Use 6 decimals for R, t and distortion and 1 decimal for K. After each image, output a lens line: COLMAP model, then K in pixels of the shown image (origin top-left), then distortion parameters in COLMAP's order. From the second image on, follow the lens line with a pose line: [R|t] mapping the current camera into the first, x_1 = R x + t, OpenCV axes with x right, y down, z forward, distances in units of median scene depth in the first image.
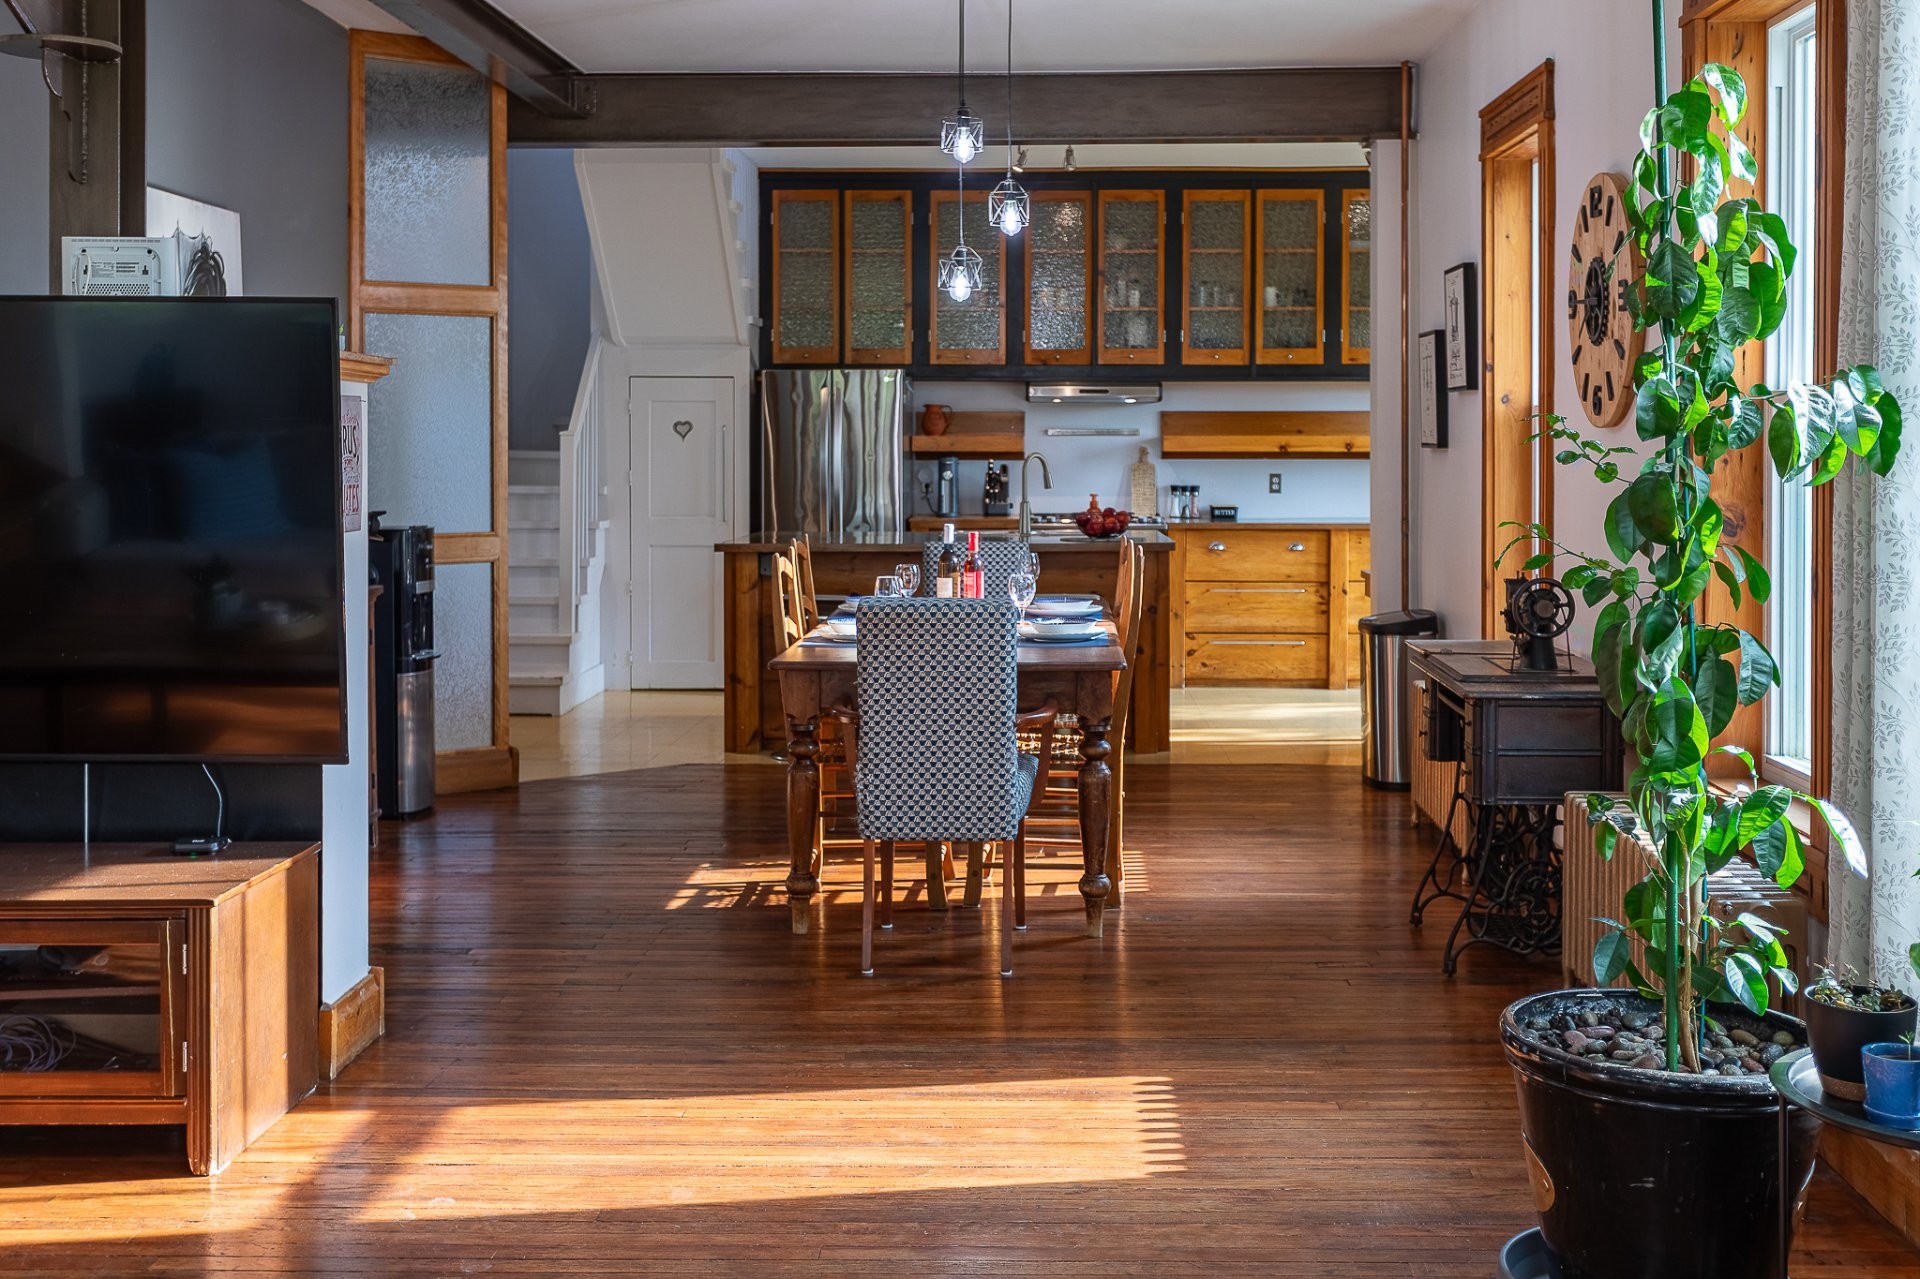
lens RADIAL K [[2179.7, 0, 959.7], [0, 2179.7, 678.7], [0, 0, 1]] dist [0.006790, -0.011677]
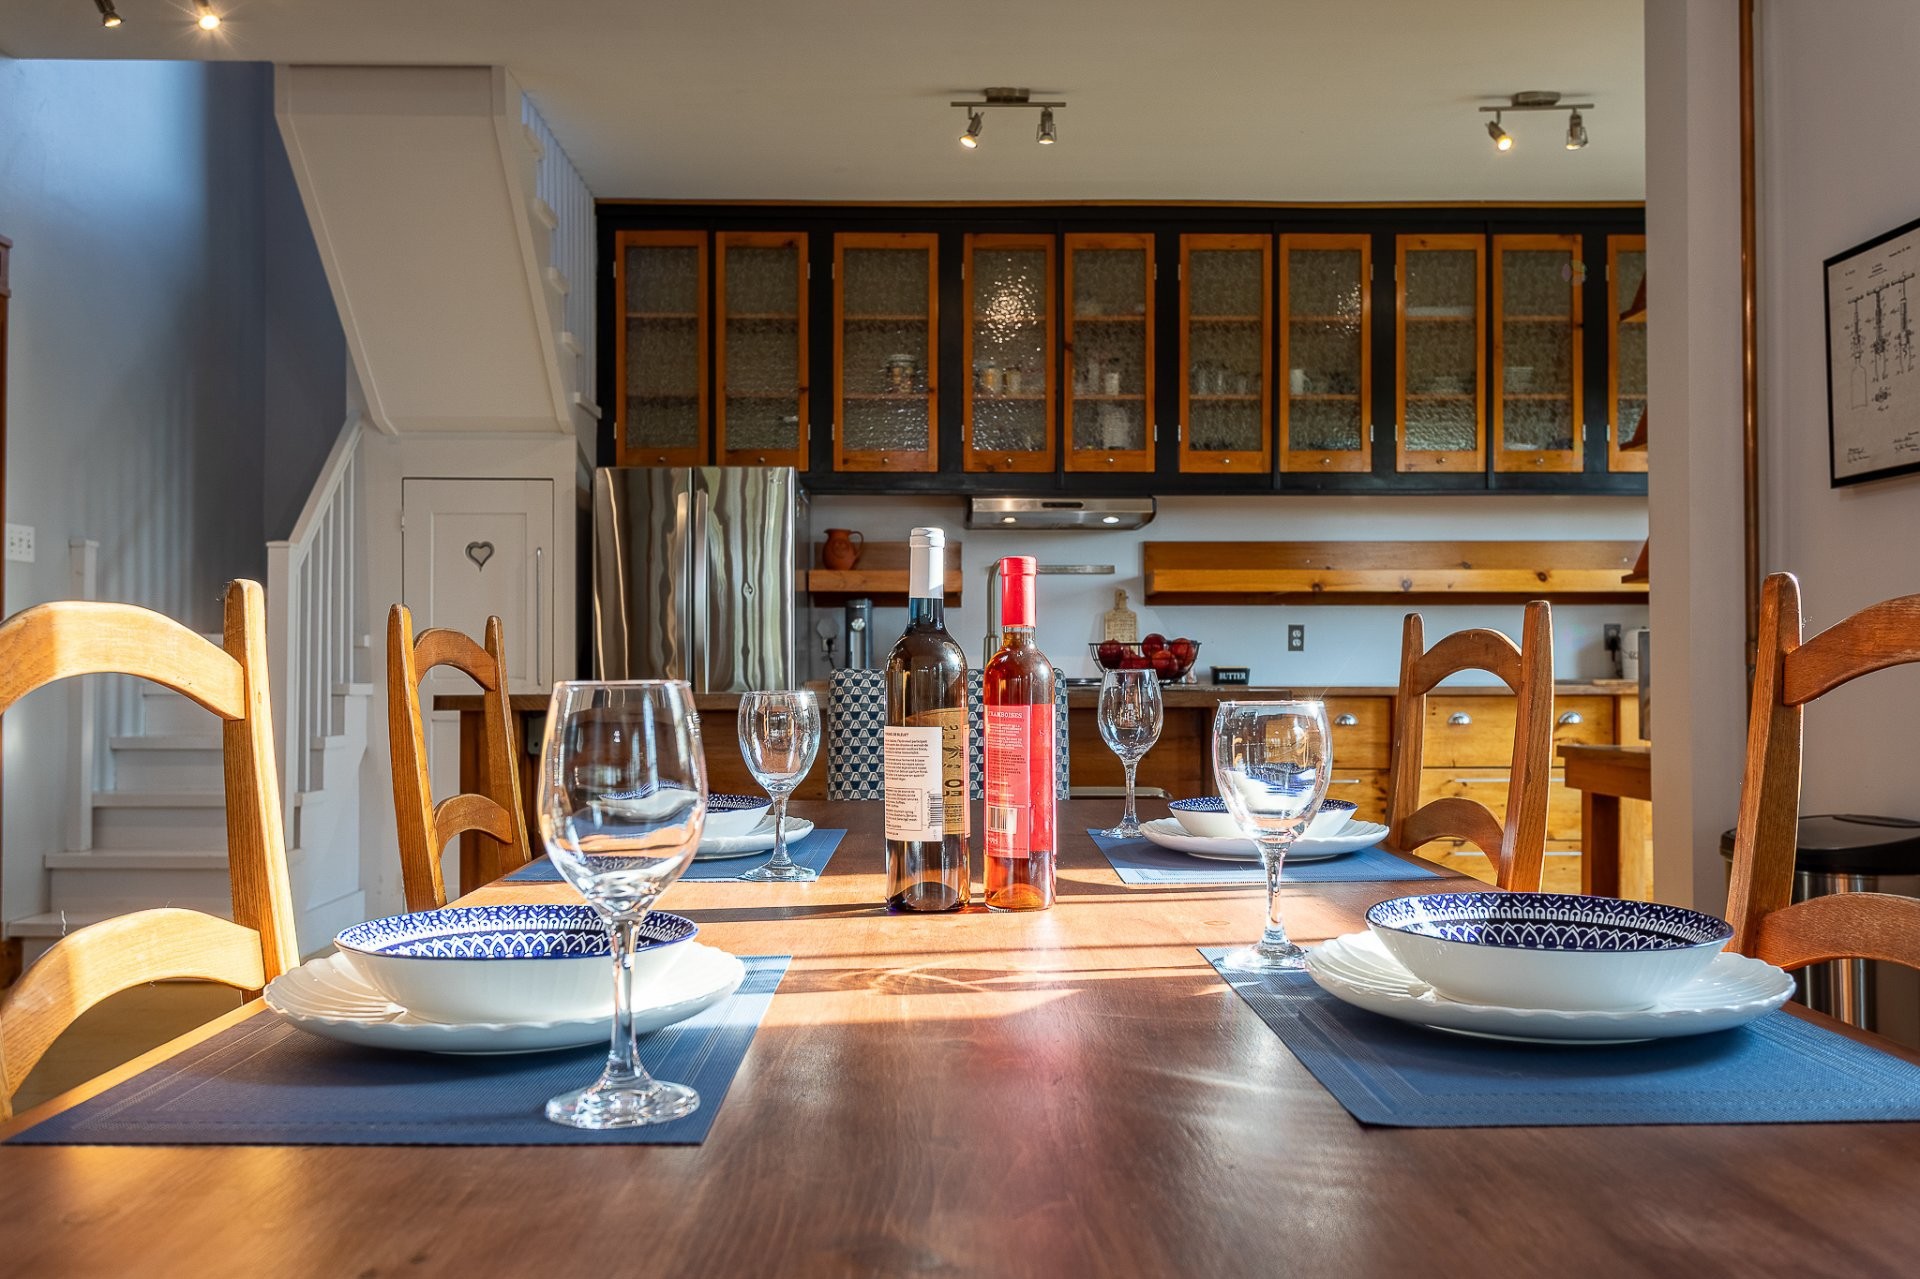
lens RADIAL K [[2179.7, 0, 959.7], [0, 2179.7, 678.7], [0, 0, 1]] dist [0.006790, -0.011677]
pose [[0.998951, -0.002104, 0.045741, -0.005127], [0.006156, 0.996046, -0.088621, -0.010972], [-0.045374, 0.088810, 0.995015, 0.283435]]
